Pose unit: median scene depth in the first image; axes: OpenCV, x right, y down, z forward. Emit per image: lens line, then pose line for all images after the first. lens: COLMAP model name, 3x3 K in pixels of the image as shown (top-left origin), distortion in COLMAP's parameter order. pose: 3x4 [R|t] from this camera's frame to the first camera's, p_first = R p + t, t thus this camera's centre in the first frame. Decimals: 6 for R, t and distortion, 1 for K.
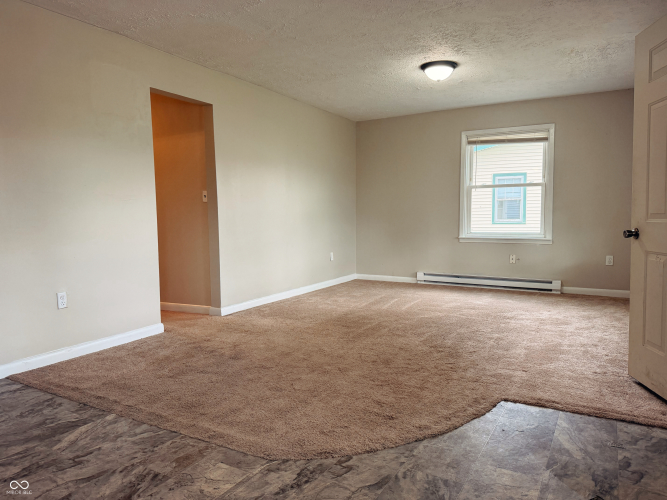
lens RADIAL K [[466.8, 0, 333.5], [0, 466.8, 250.0], [0, 0, 1]] dist [0.081988, -0.125751]
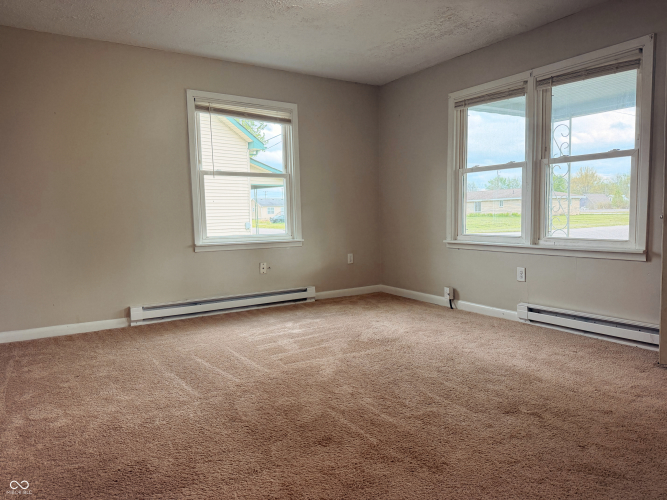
lens RADIAL K [[466.8, 0, 333.5], [0, 466.8, 250.0], [0, 0, 1]] dist [0.081988, -0.125751]
pose [[0.466584, -0.068020, 0.881857, -0.260849], [0.083819, 0.995952, 0.032473, -0.027682], [-0.880496, 0.058766, 0.470397, 0.549722]]
